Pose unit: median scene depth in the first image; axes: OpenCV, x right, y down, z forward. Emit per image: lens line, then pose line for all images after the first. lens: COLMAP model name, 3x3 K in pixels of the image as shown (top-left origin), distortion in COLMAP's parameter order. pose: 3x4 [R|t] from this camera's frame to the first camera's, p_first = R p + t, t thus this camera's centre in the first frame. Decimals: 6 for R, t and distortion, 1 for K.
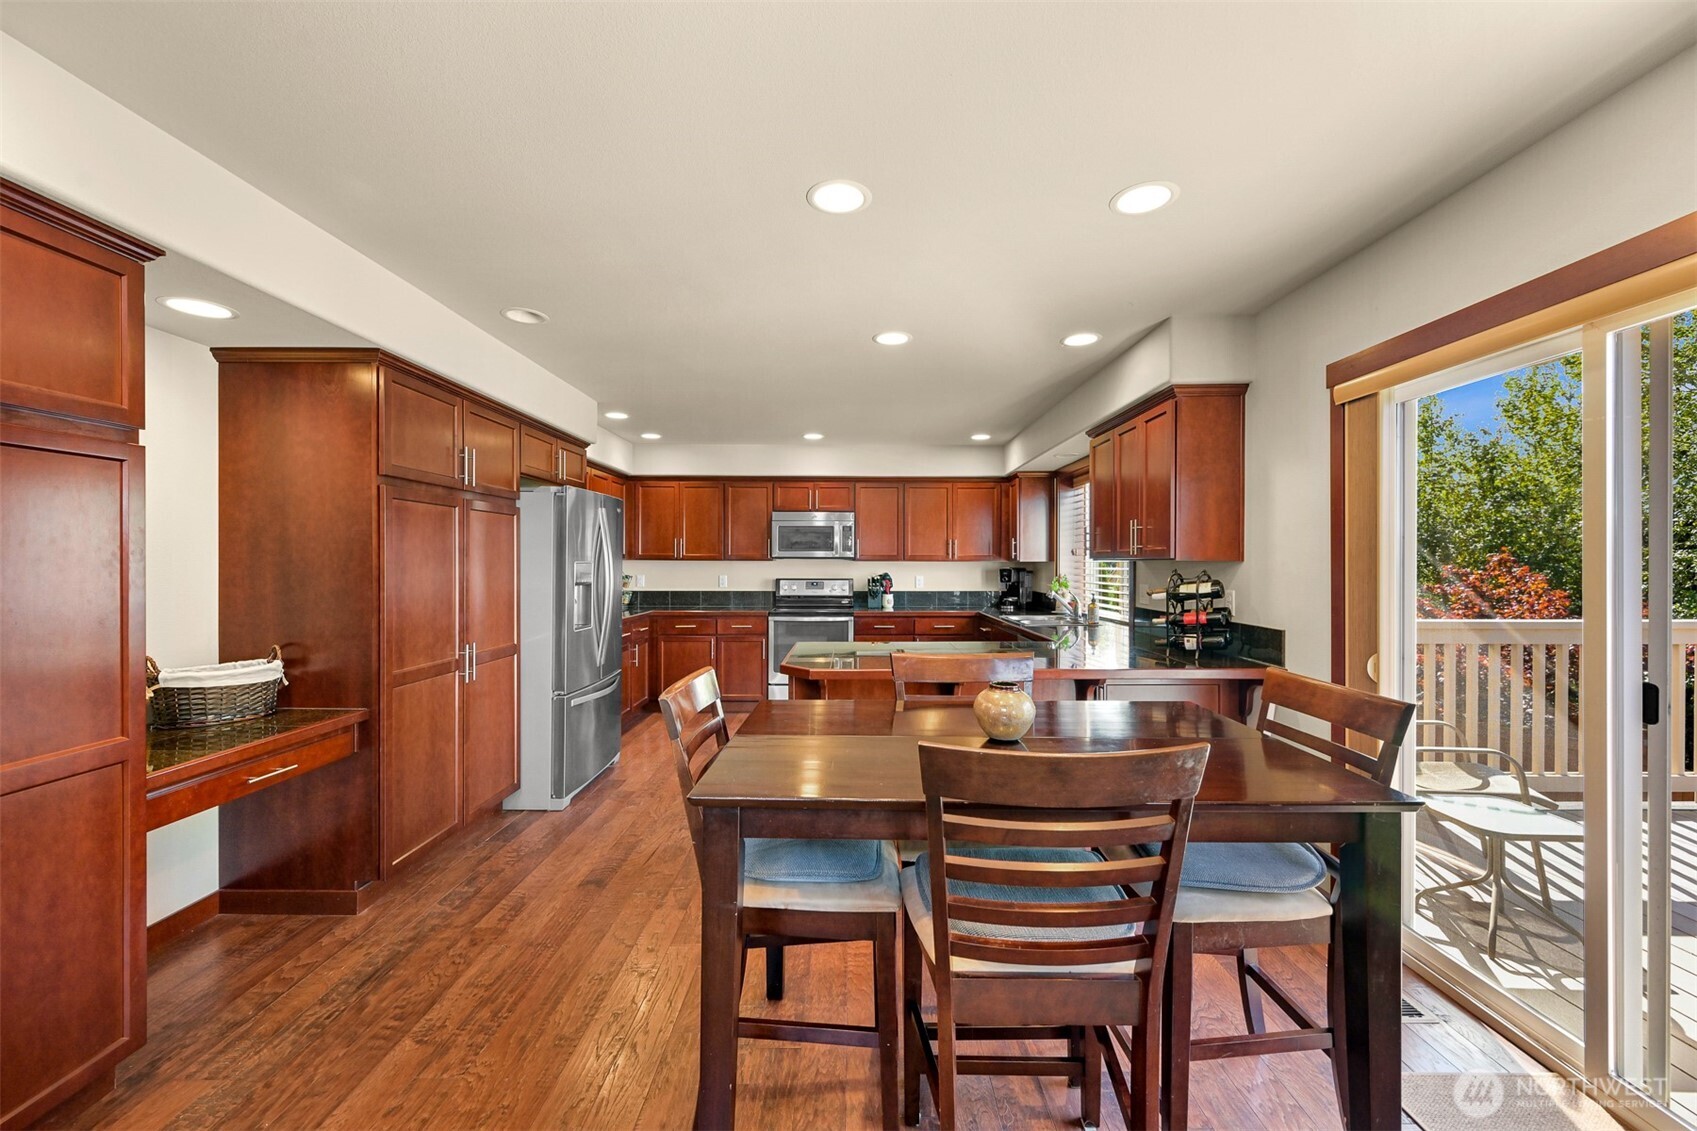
lens RADIAL K [[669.7, 0, 854.2], [0, 669.7, 564.5], [0, 0, 1]] dist [0.000121, 0.000216]
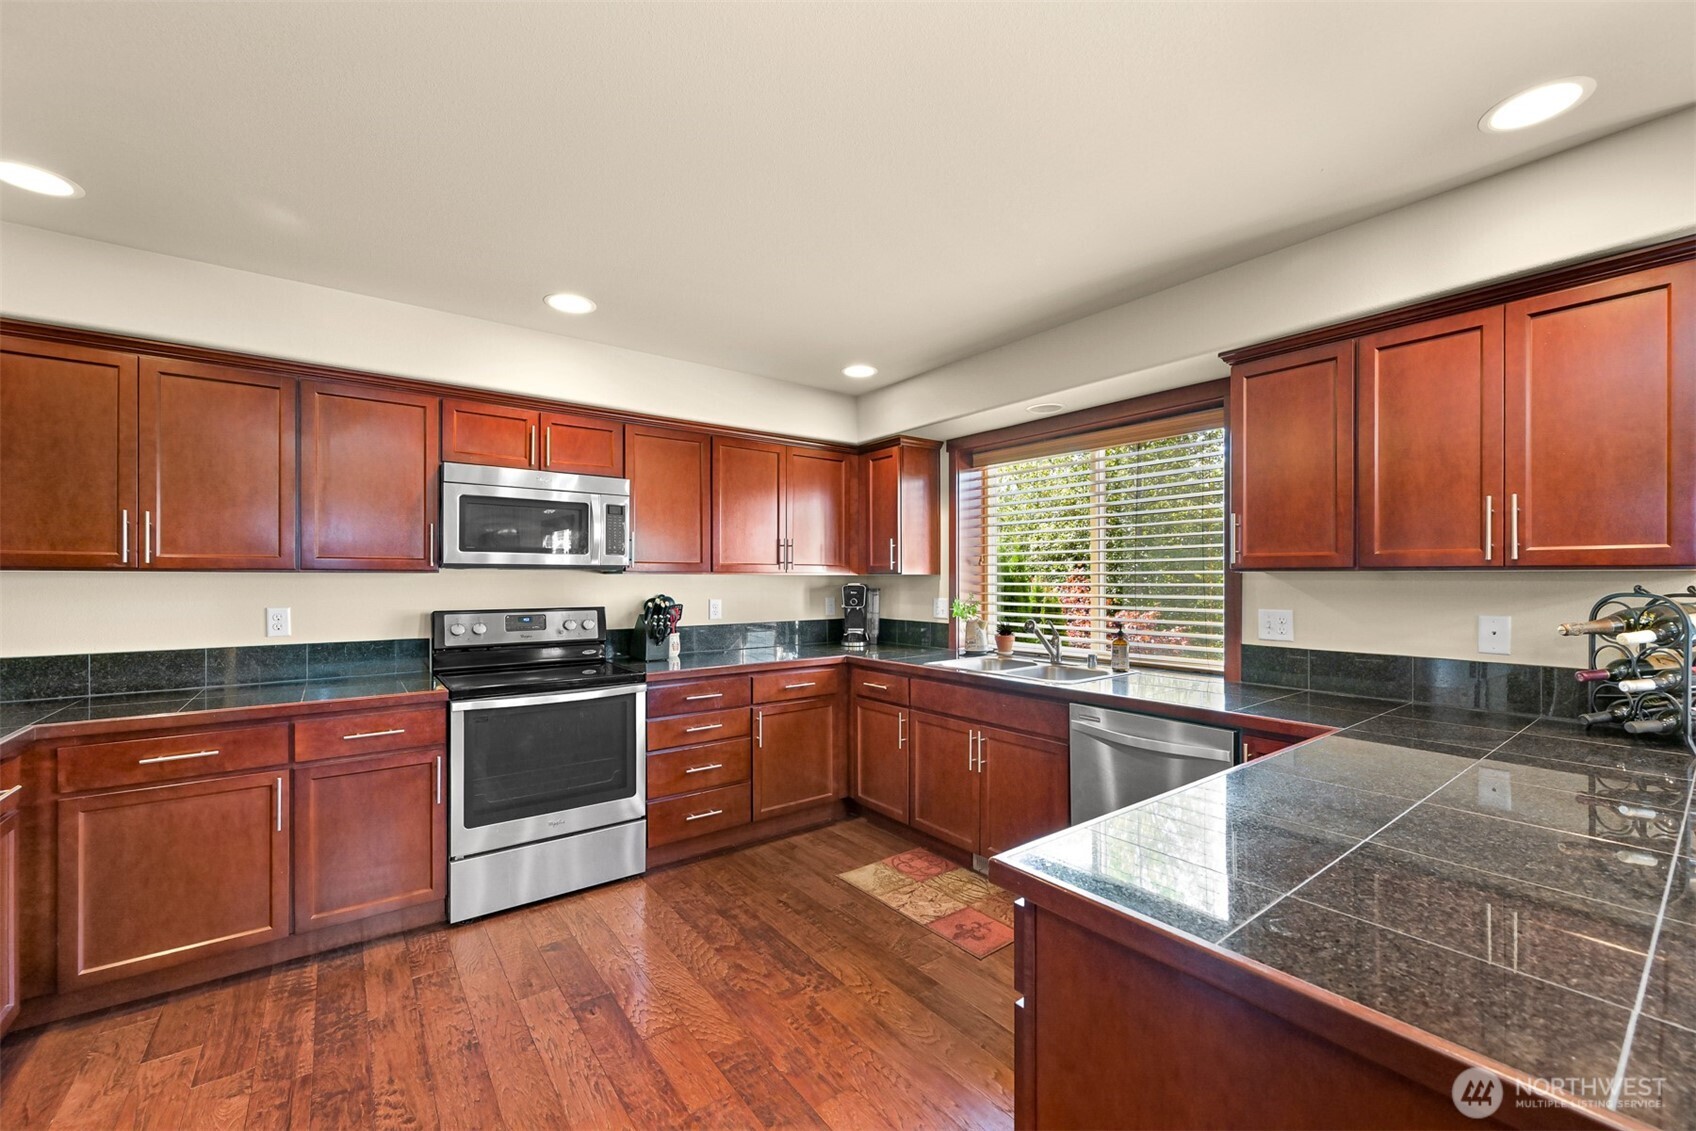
lens RADIAL K [[669.3, 0, 838.3], [0, 669.3, 575.8], [0, 0, 1]] dist [0.000121, 0.000216]
pose [[0.795848, 0.000415, 0.605496, -0.181695], [0.000316, 0.999999, -0.001100, -0.002718], [-0.605497, 0.001067, 0.795847, 0.487867]]
